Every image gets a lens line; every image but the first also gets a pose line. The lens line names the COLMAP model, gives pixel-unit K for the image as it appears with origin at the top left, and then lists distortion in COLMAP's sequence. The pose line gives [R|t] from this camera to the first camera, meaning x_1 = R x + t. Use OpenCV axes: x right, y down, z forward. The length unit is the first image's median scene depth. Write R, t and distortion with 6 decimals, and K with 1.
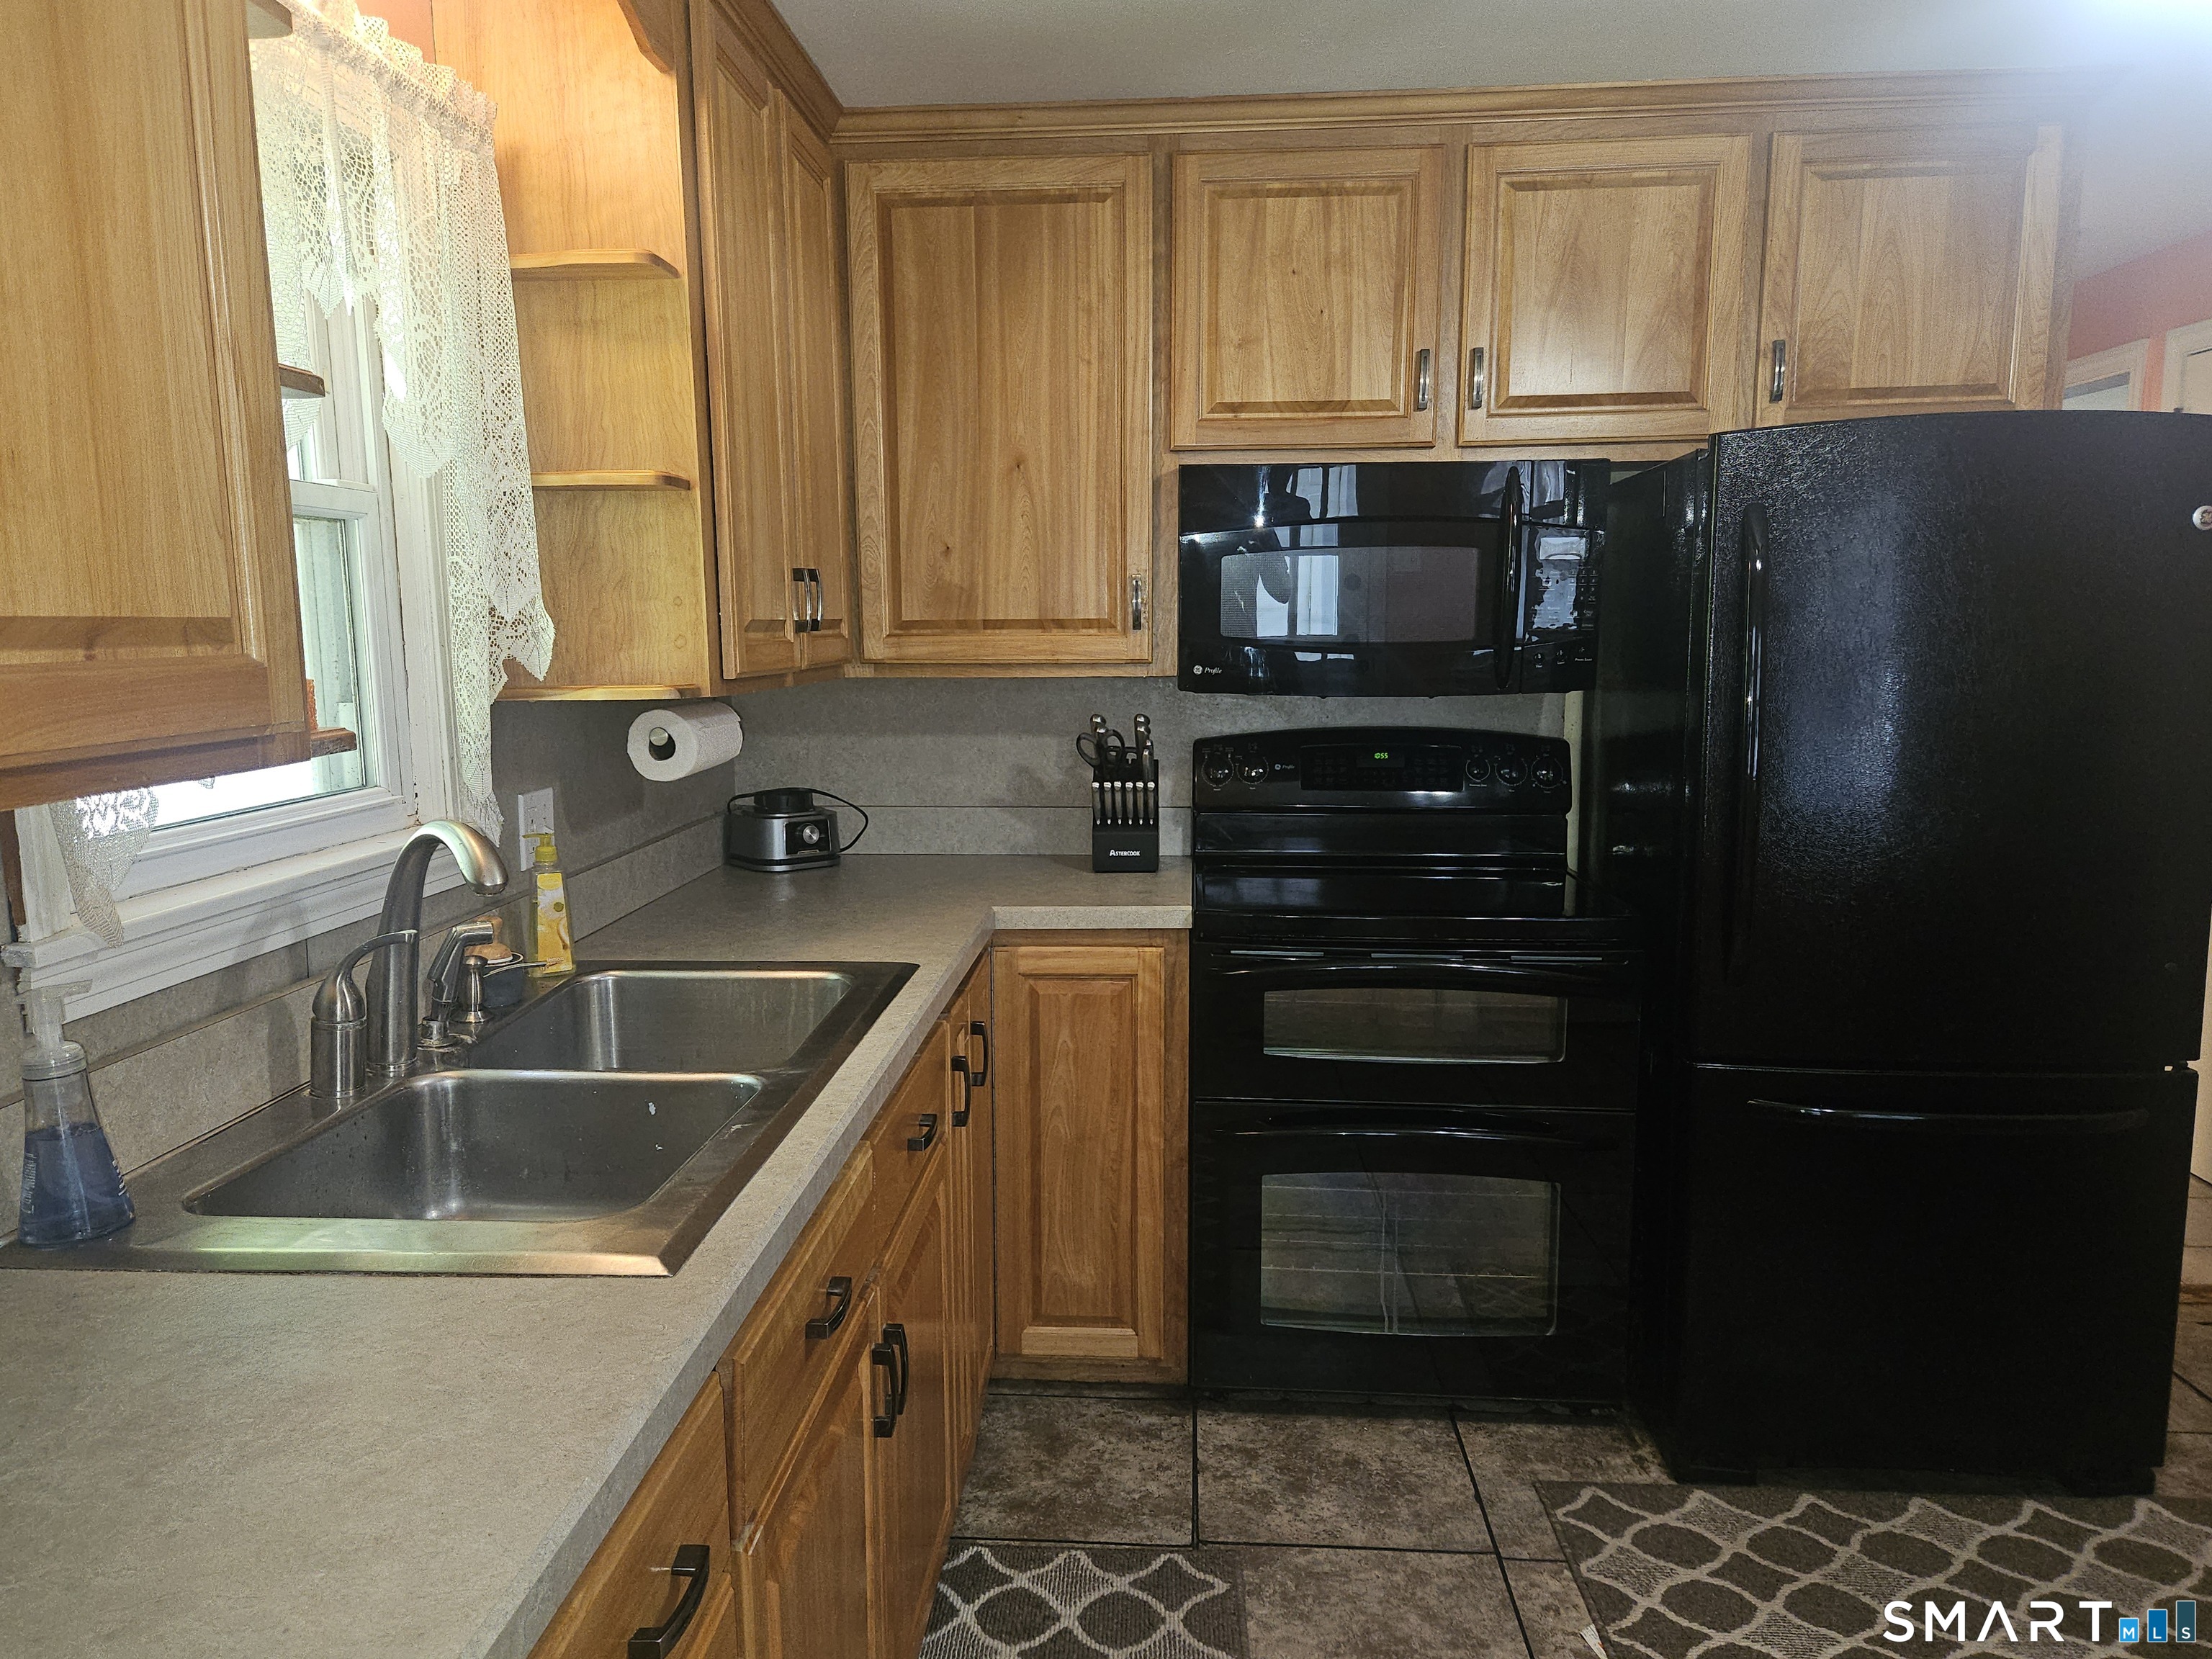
lens RADIAL K [[1588.4, 0, 1094.5], [0, 1588.4, 843.6], [0, 0, 1]] dist [0.071951, -0.028446]
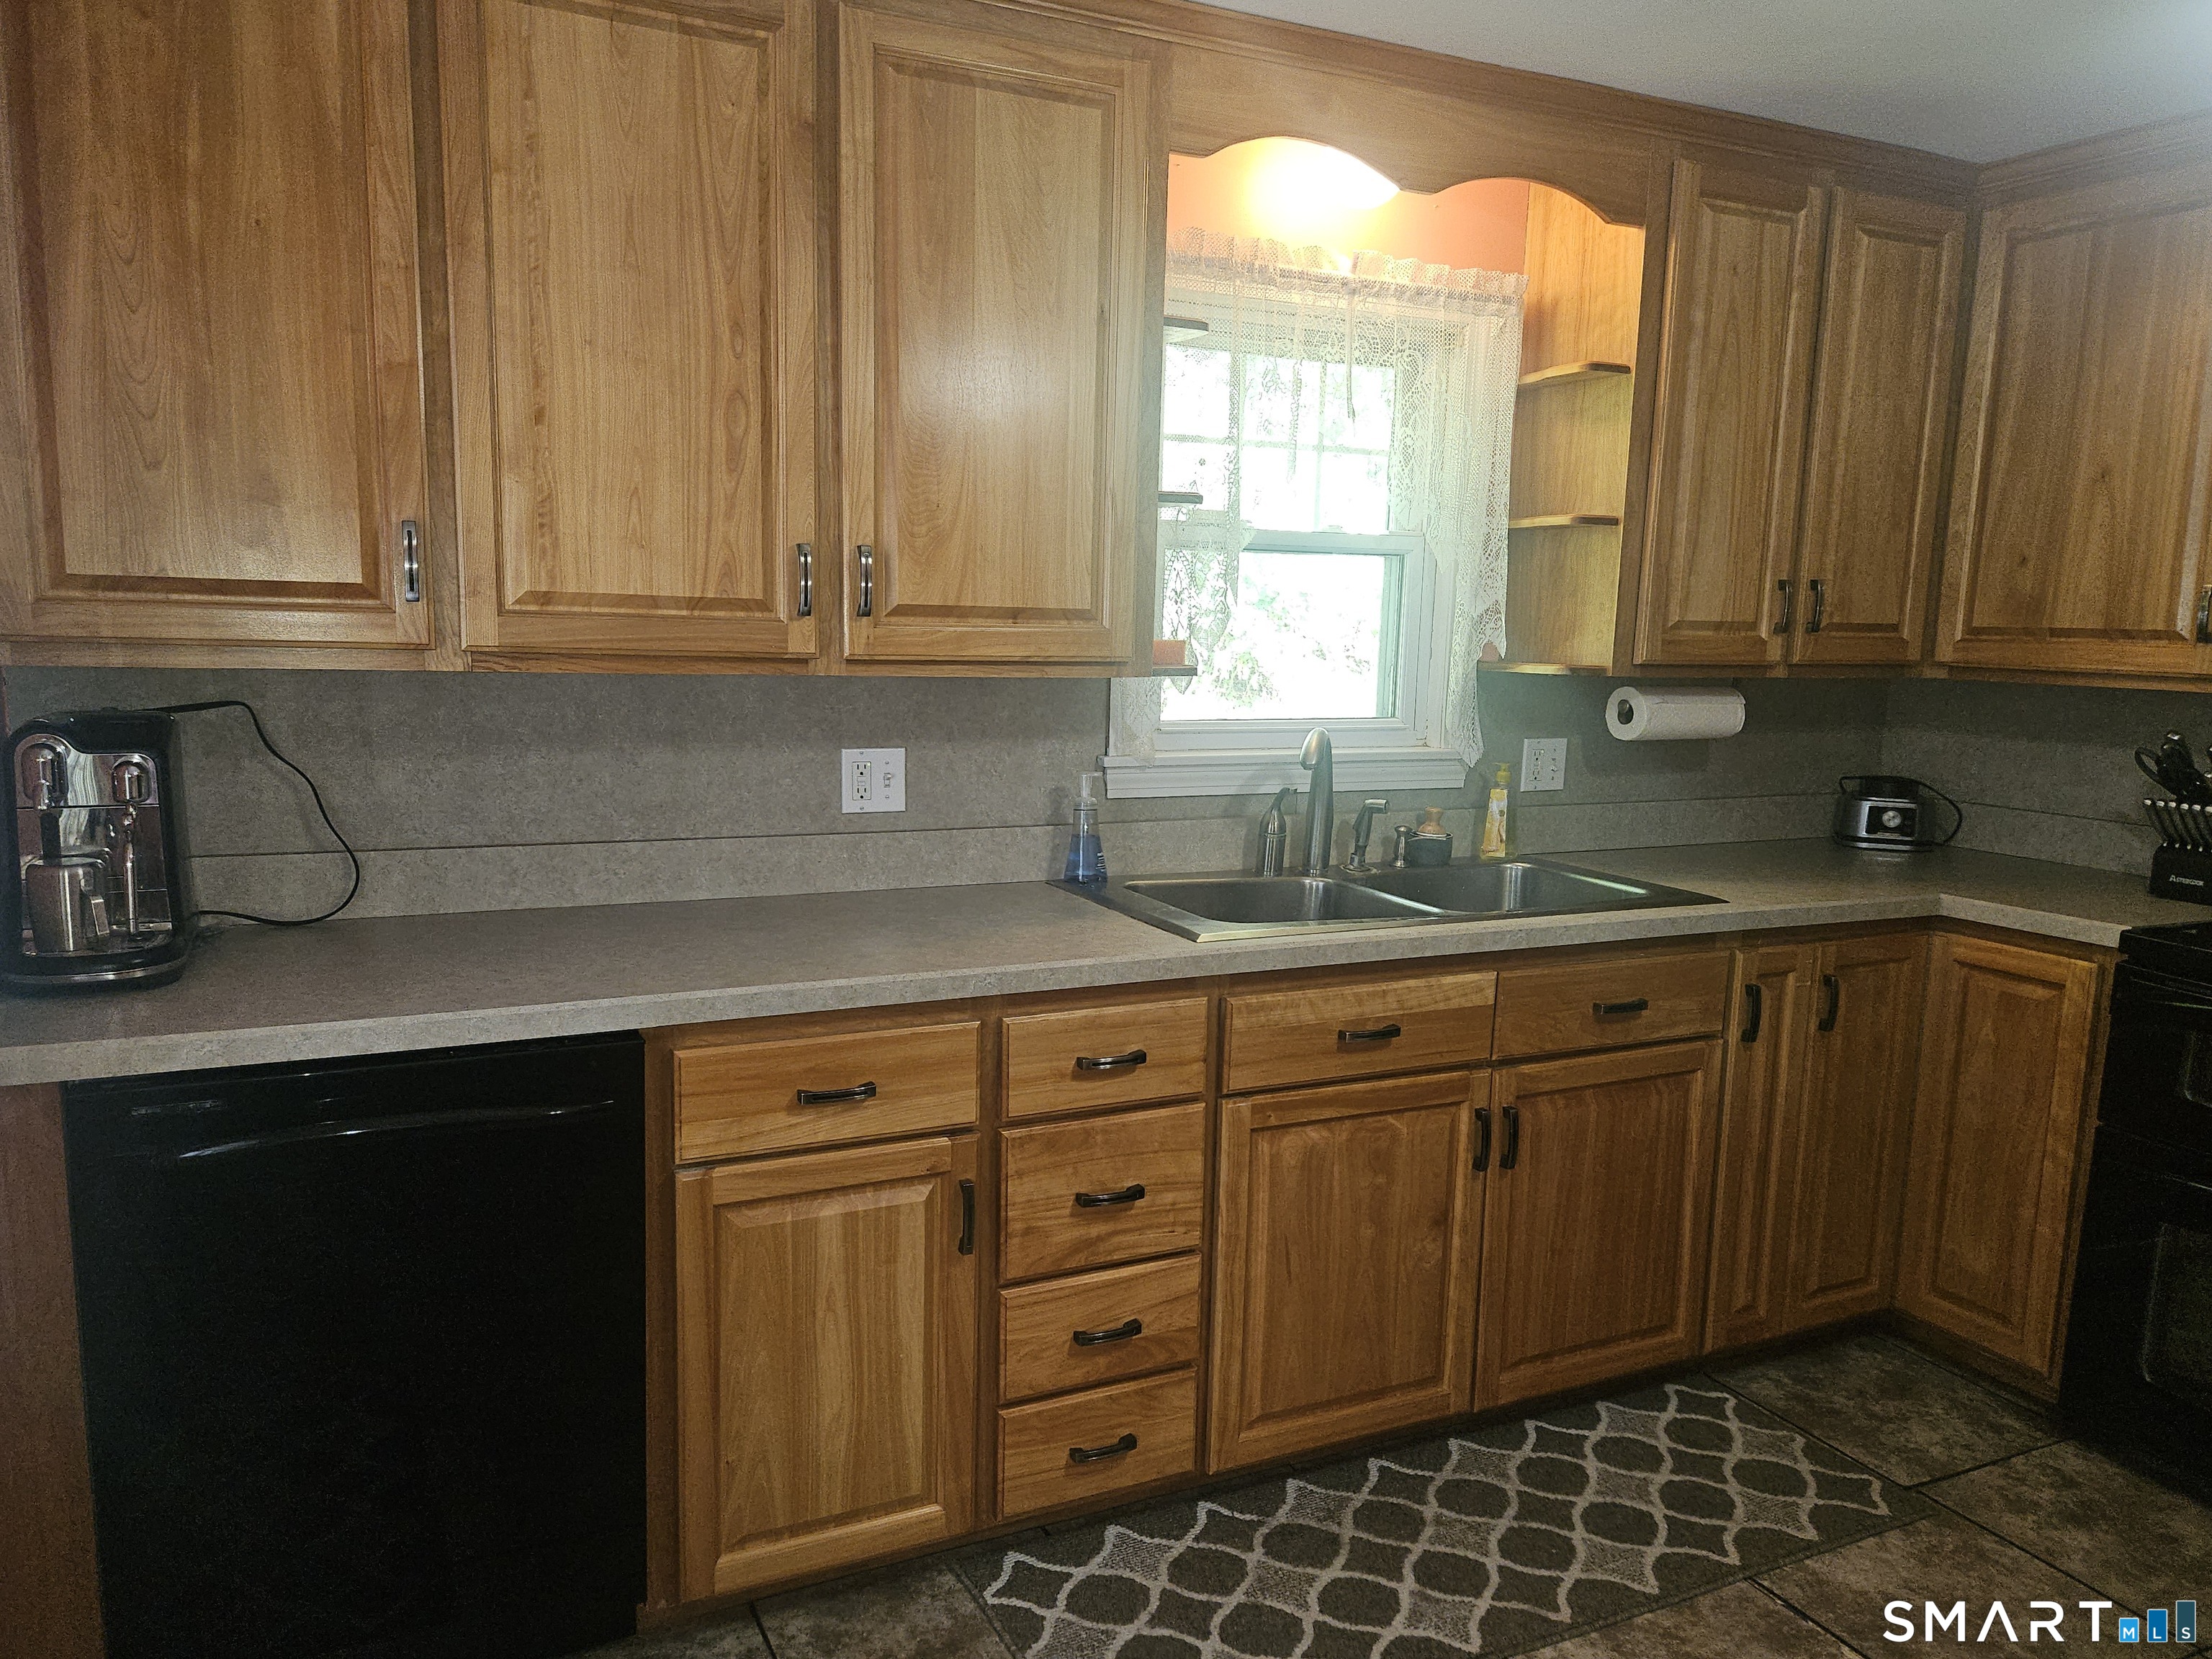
lens RADIAL K [[1588.4, 0, 1104.7], [0, 1588.4, 841.8], [0, 0, 1]] dist [0.071951, -0.028446]
pose [[0.503328, 0.146566, -0.851574, 0.573891], [-0.148974, 0.985472, 0.081559, 0.000355], [0.851156, 0.085812, 0.517850, -0.051696]]
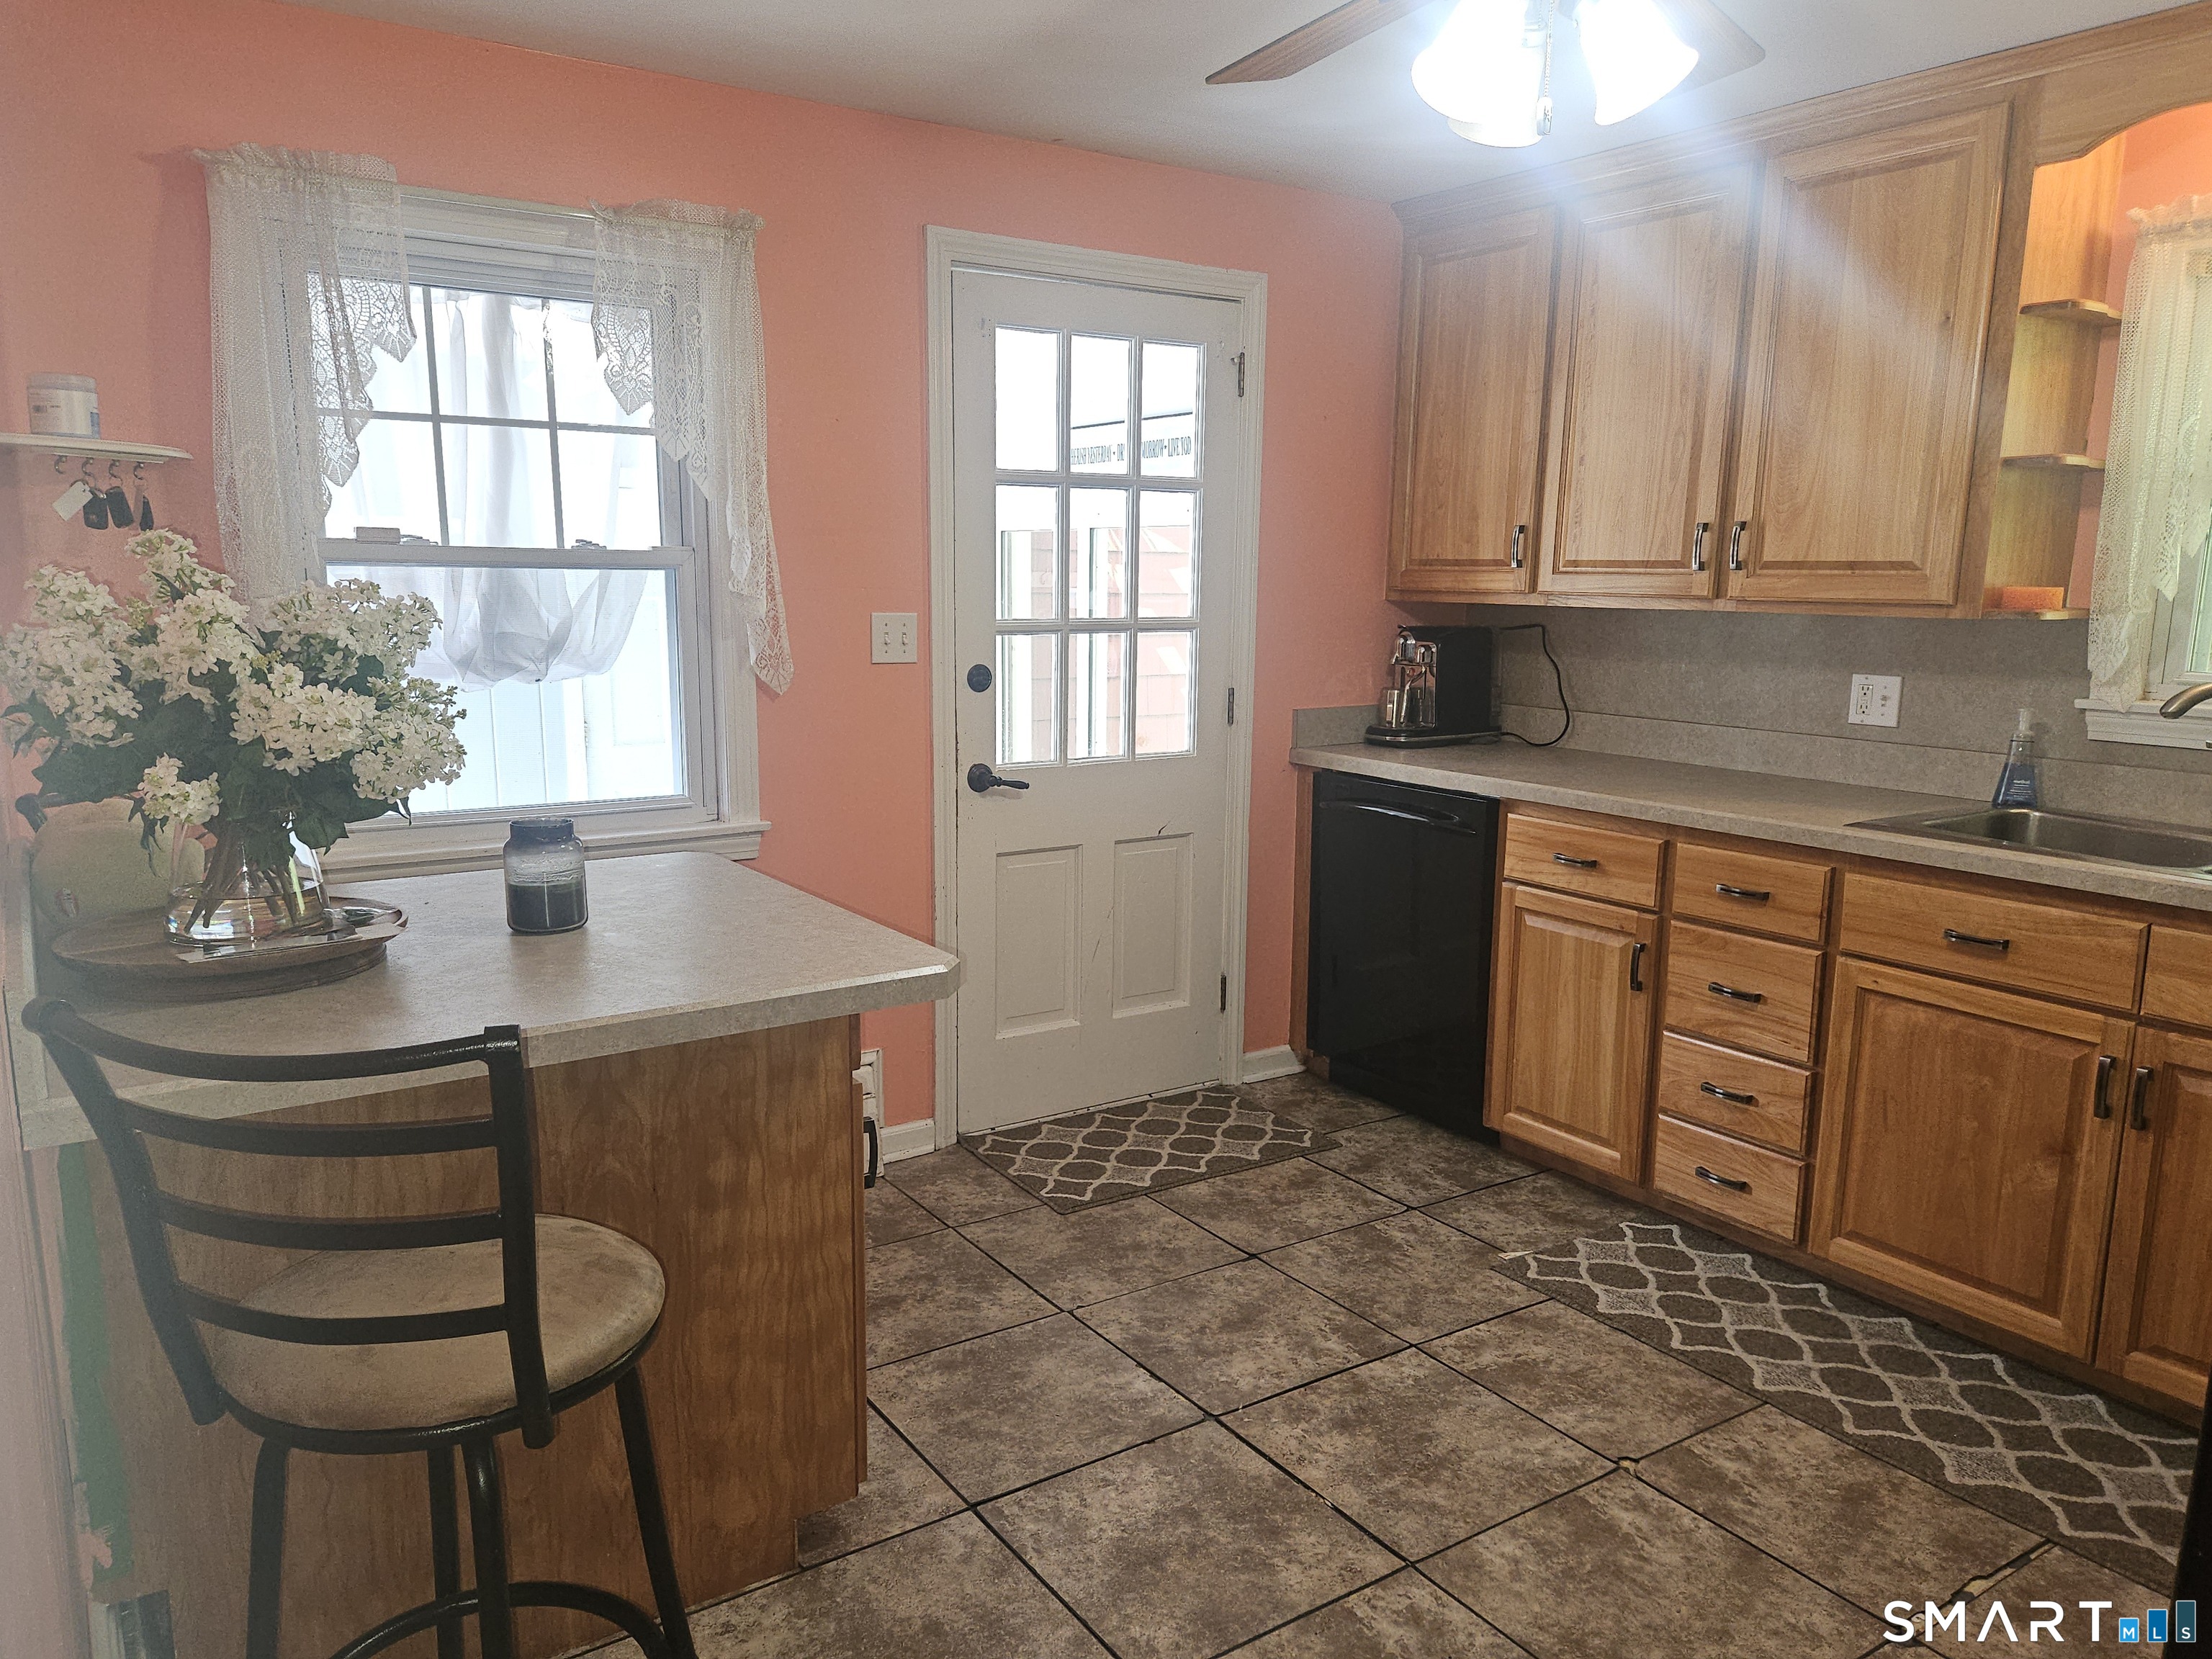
lens RADIAL K [[1588.4, 0, 1100.5], [0, 1588.4, 832.9], [0, 0, 1]] dist [0.071951, -0.028446]
pose [[-0.785289, 0.105011, -0.610159, 0.930861], [-0.089211, 0.956035, 0.279354, -0.136757], [0.612668, 0.273807, -0.741396, 0.928258]]
